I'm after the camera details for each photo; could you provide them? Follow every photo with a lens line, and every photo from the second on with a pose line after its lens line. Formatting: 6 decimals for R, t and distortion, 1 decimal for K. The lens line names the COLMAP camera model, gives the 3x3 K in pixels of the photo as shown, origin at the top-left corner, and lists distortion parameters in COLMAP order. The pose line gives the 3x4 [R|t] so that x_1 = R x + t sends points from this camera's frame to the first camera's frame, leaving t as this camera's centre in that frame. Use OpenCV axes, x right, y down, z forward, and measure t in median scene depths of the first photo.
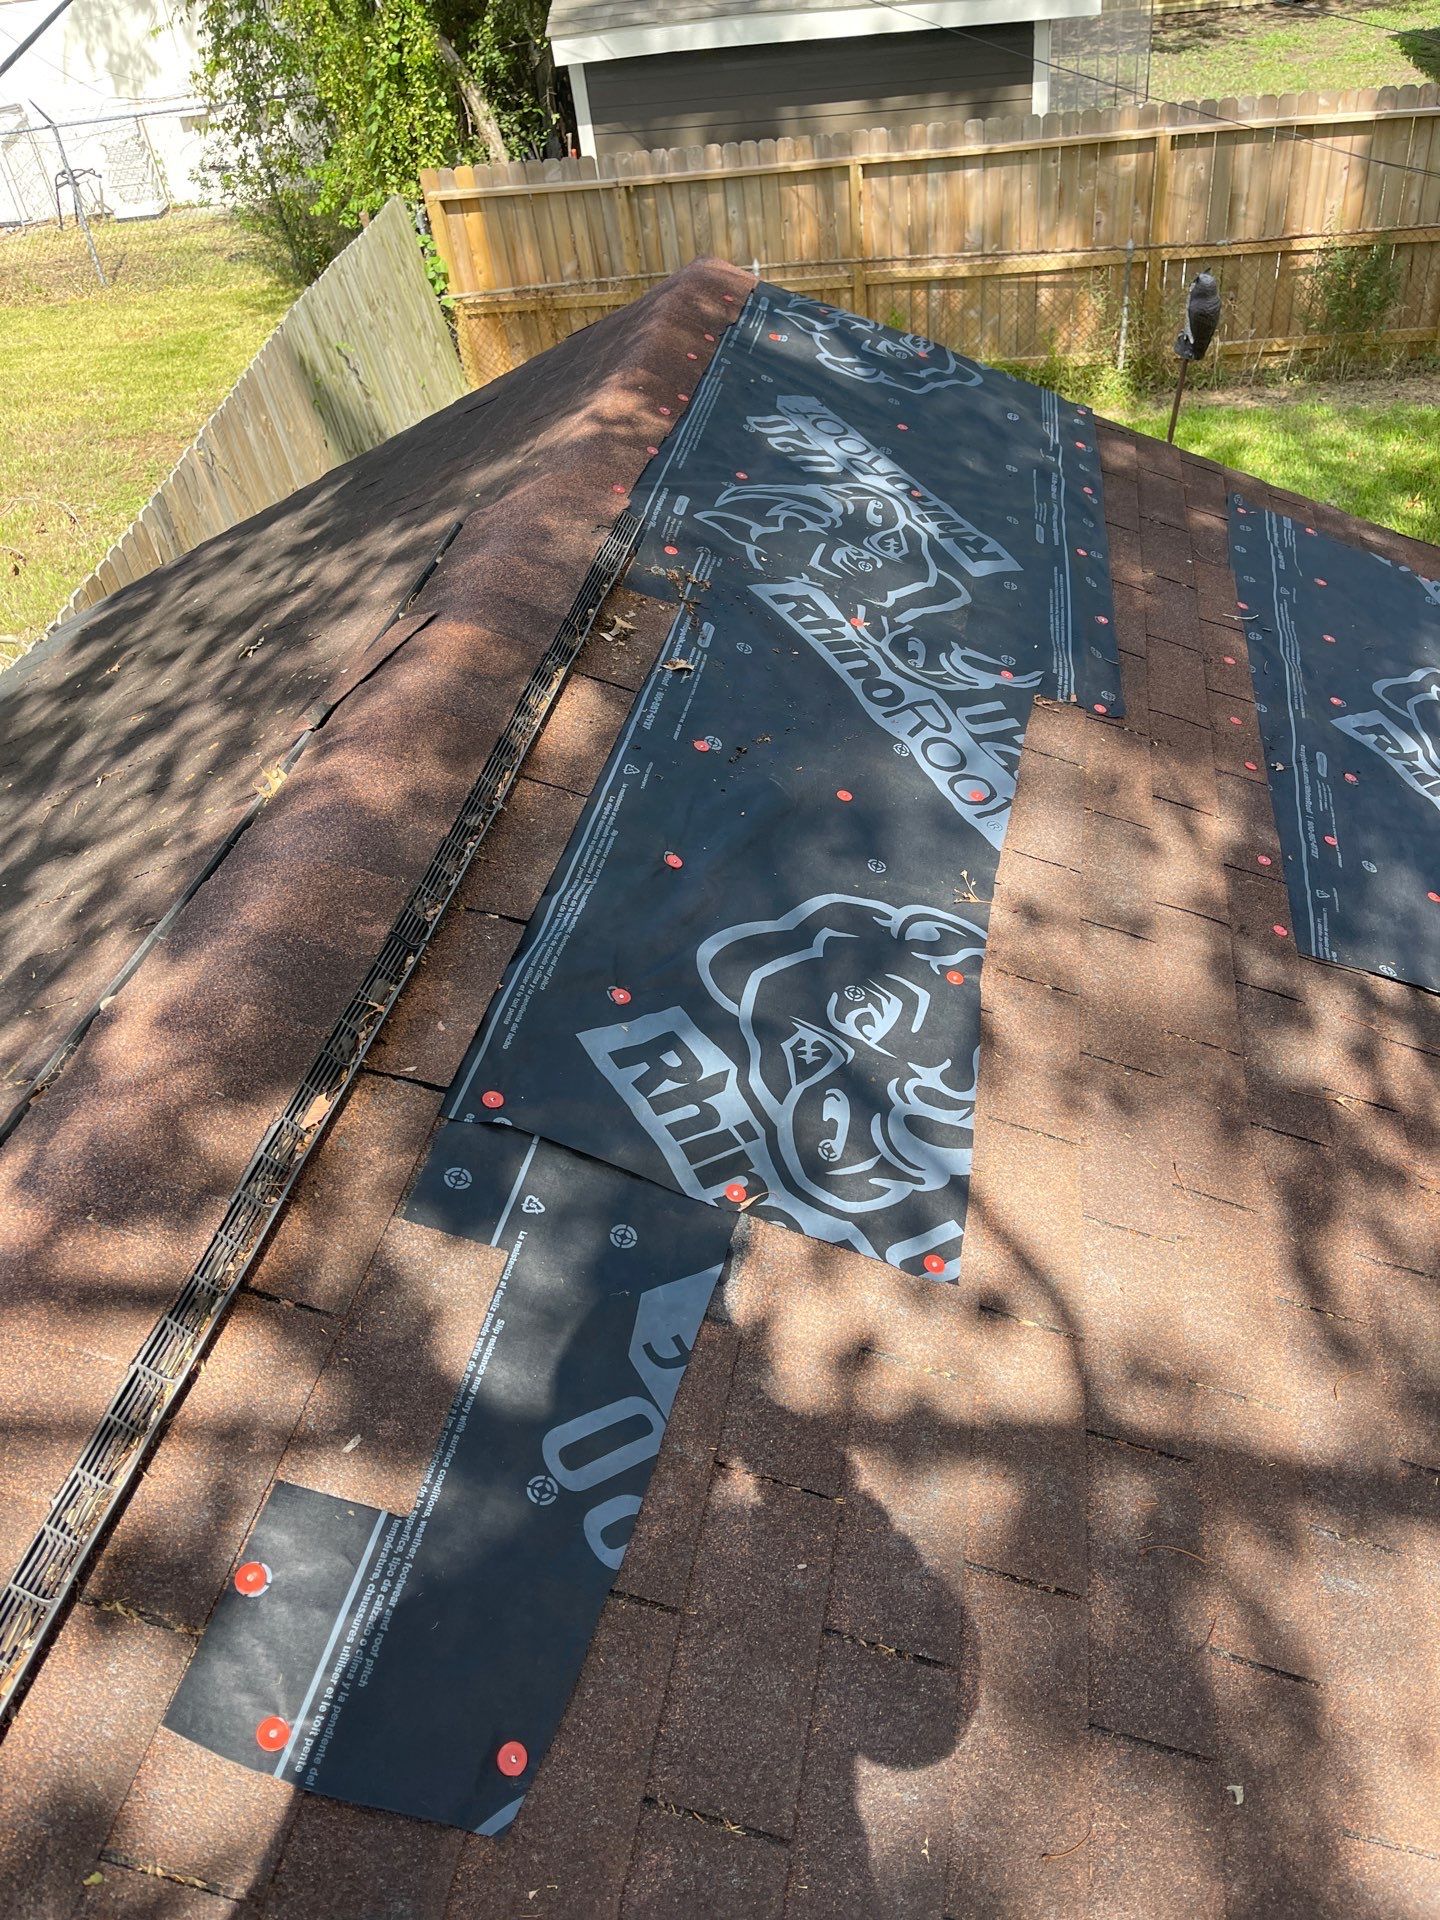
lens RADIAL K [[1454.1, 0, 716.8], [0, 1454.1, 953.7], [0, 0, 1]] dist [0.050228, -0.072503]
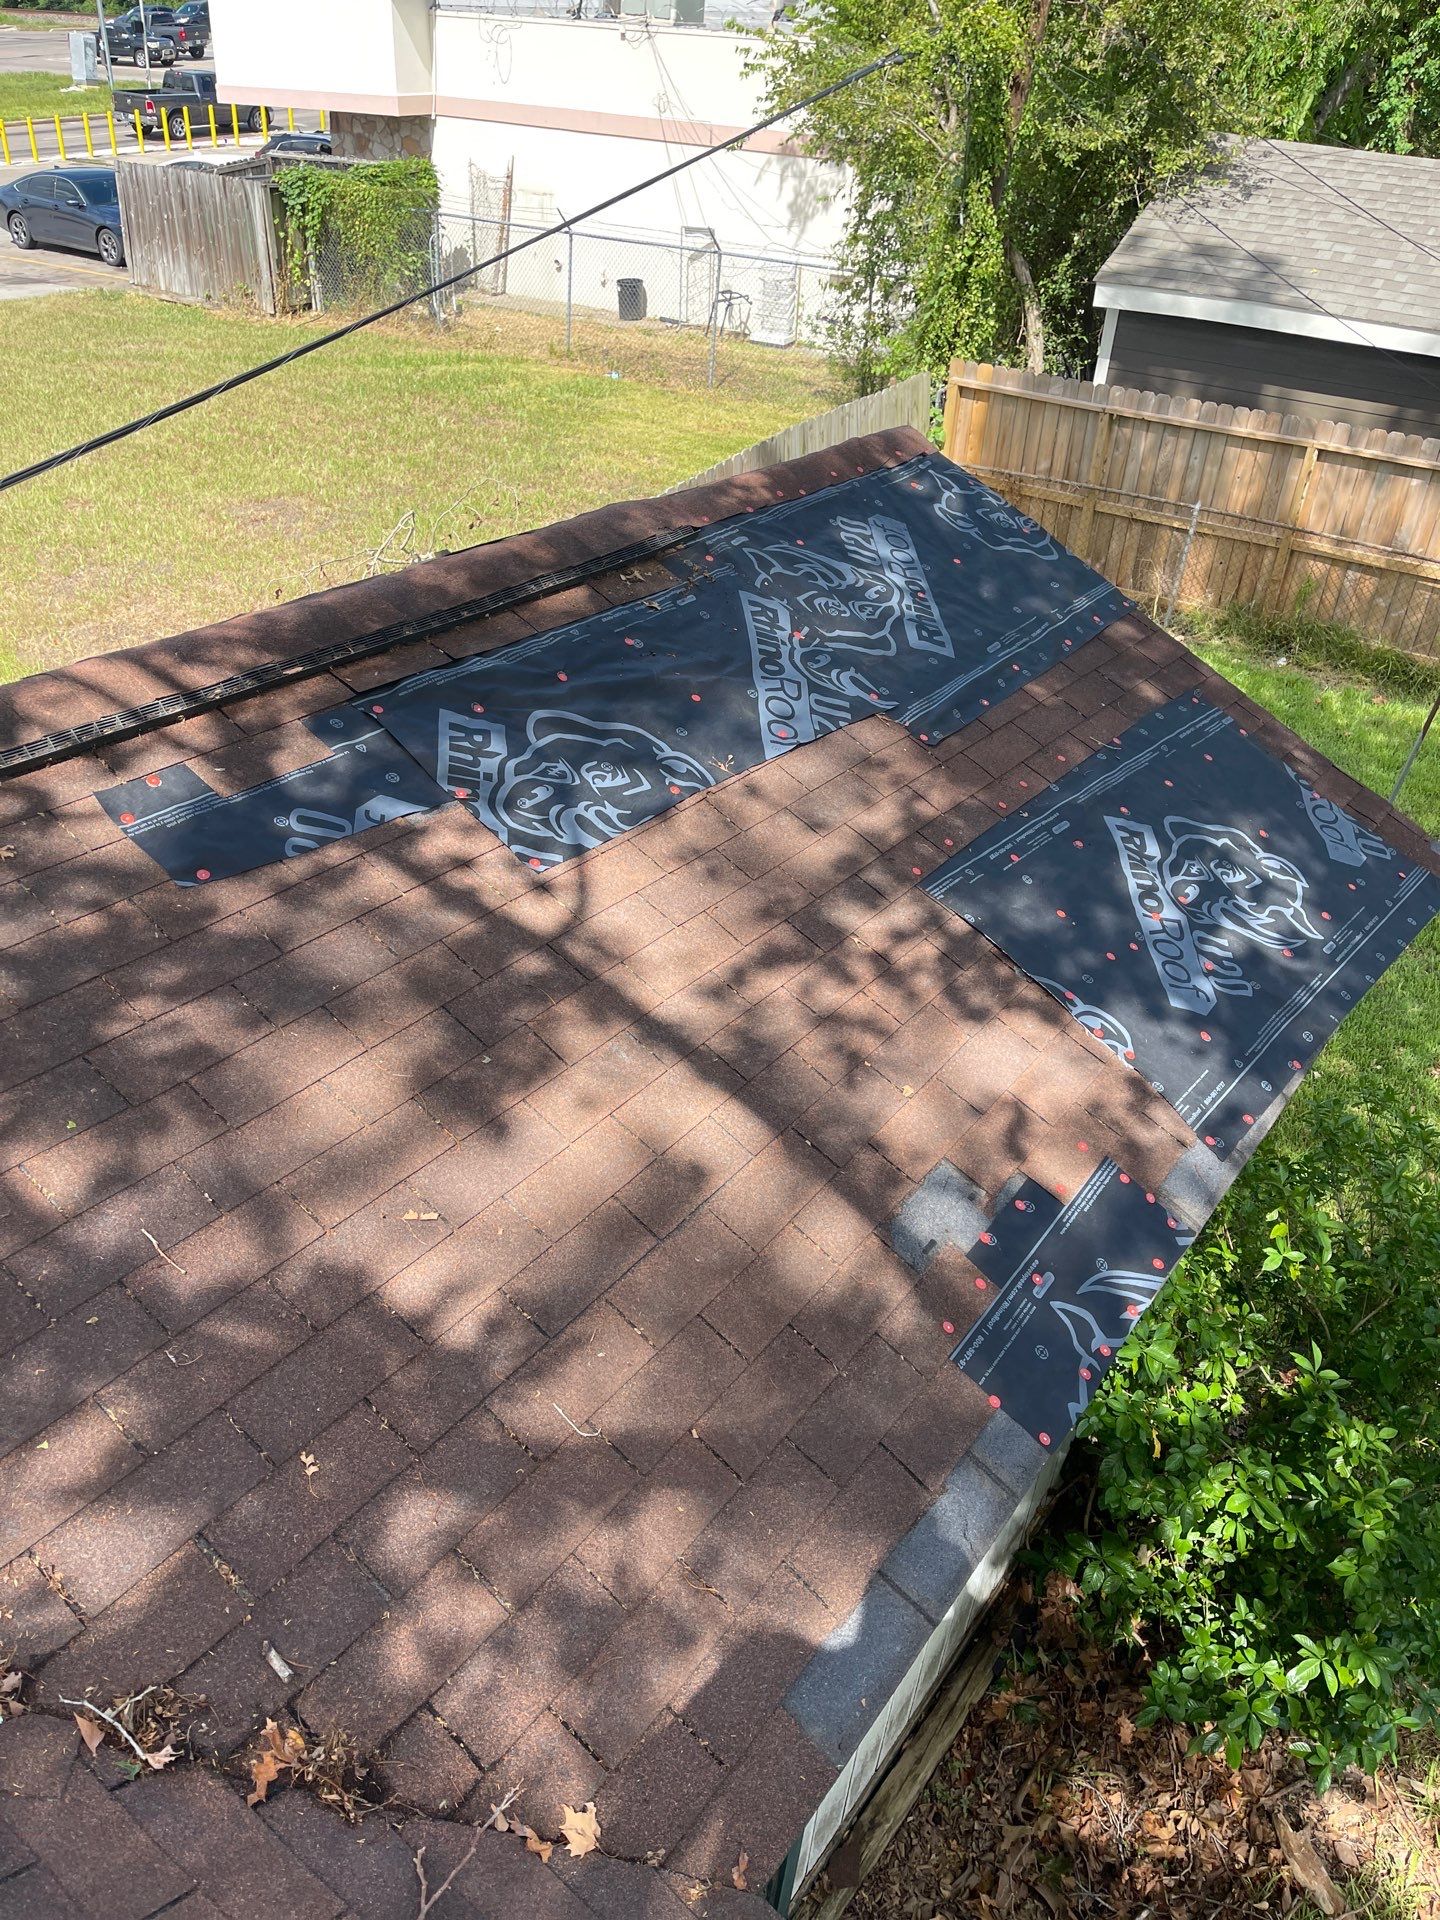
lens RADIAL K [[1454.1, 0, 707.6], [0, 1454.1, 967.2], [0, 0, 1]] dist [0.050228, -0.072503]
pose [[0.882969, 0.368210, -0.291182, 0.520756], [-0.396108, 0.917279, -0.041212, 0.177548], [0.251921, 0.151728, 0.955780, -0.408925]]
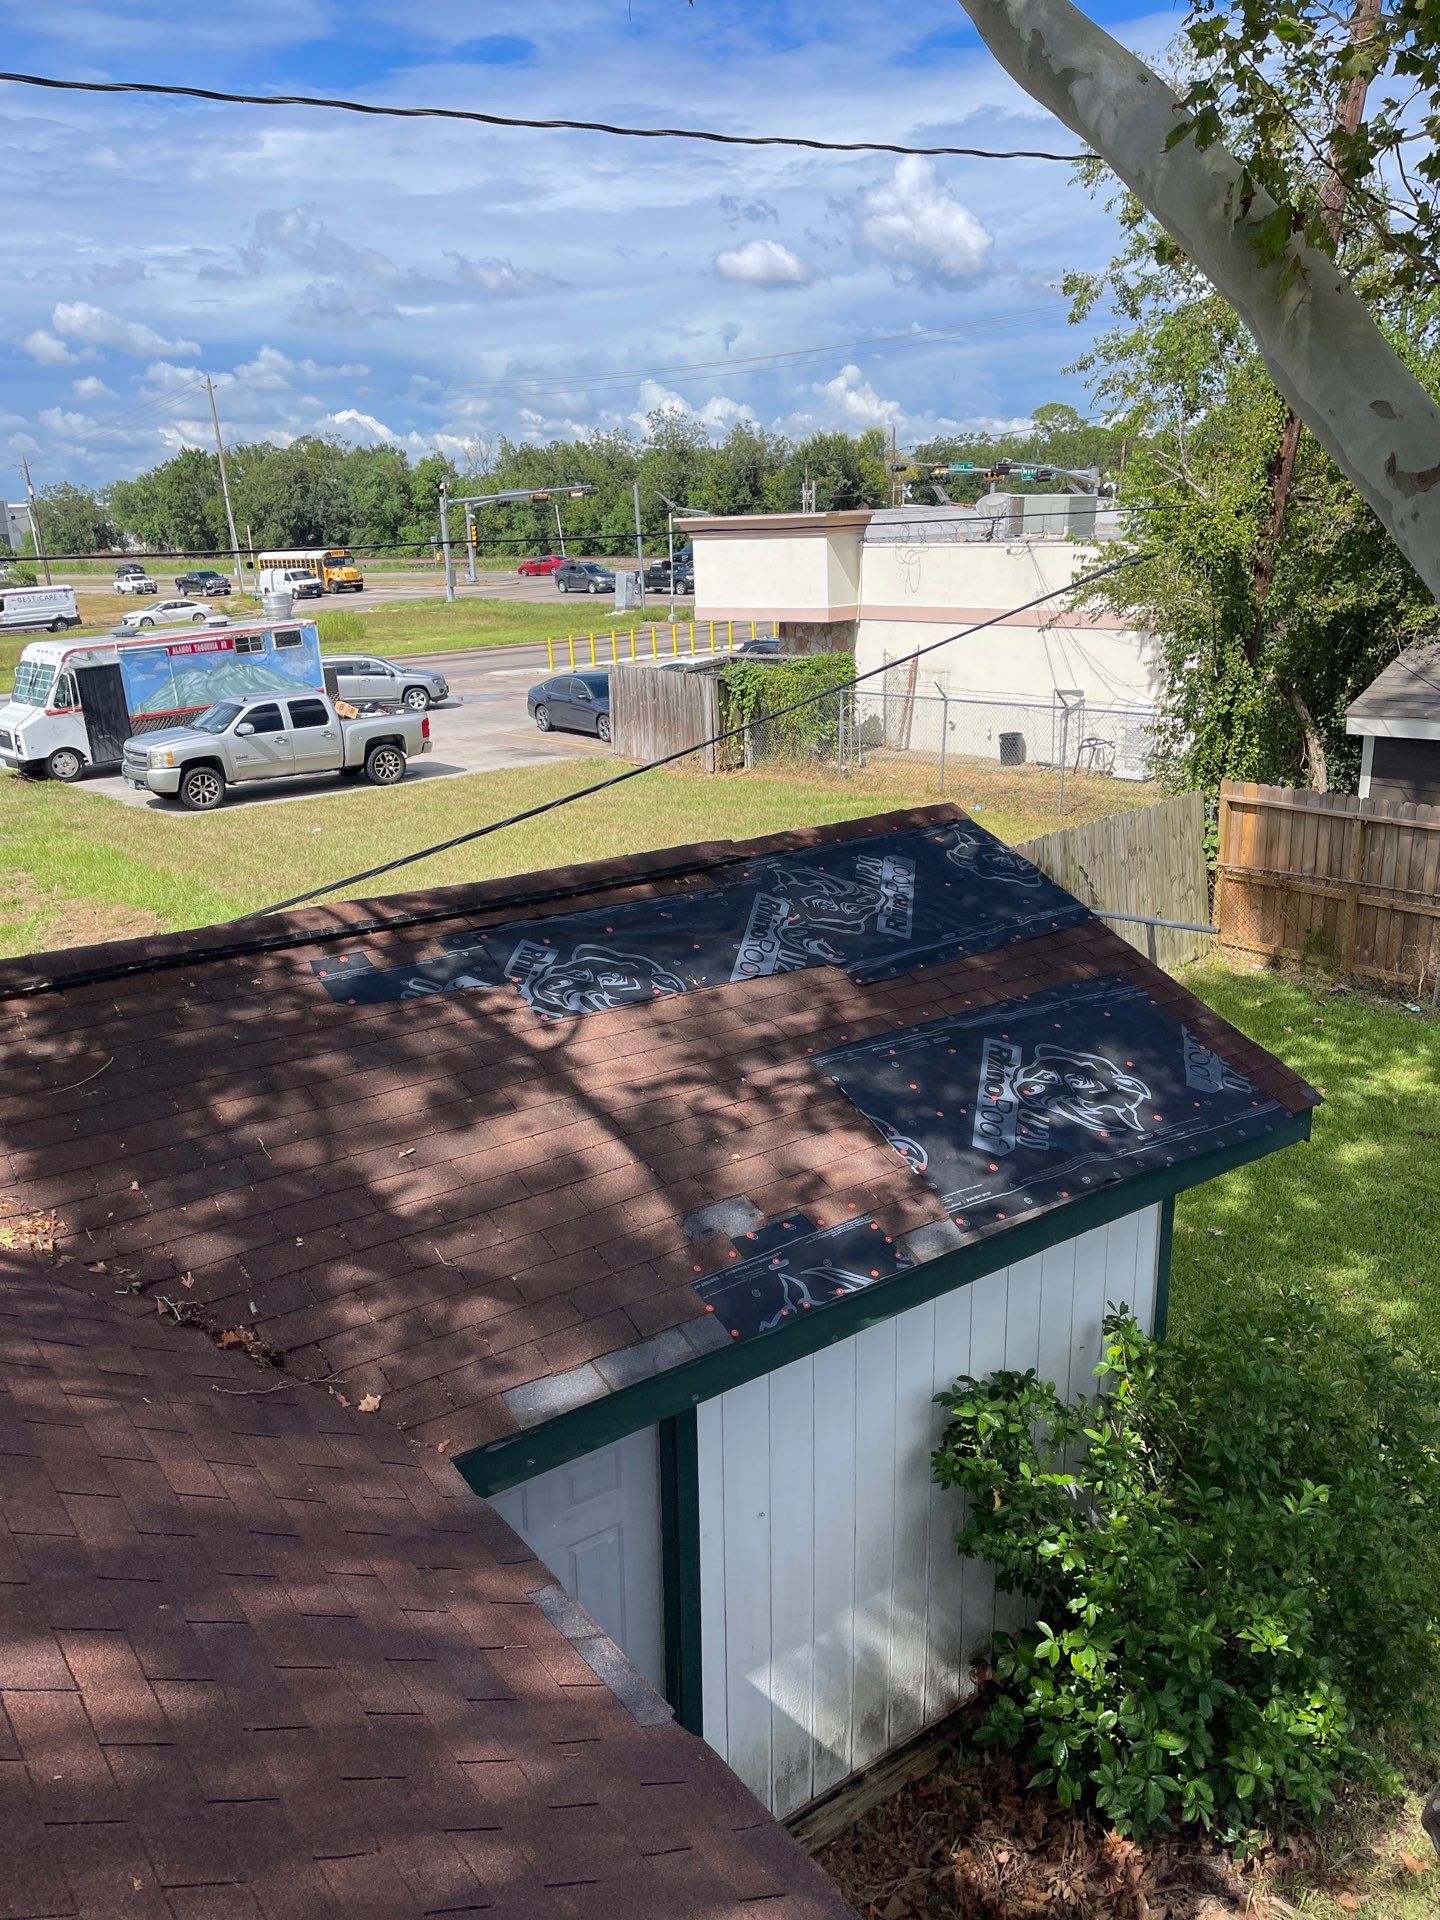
lens RADIAL K [[1454.1, 0, 727.4], [0, 1454.1, 952.5], [0, 0, 1]] dist [0.050228, -0.072503]
pose [[0.725339, 0.270305, -0.633102, 1.353542], [-0.474354, 0.862742, -0.175113, 0.256699], [0.498869, 0.427331, 0.754001, -0.741382]]
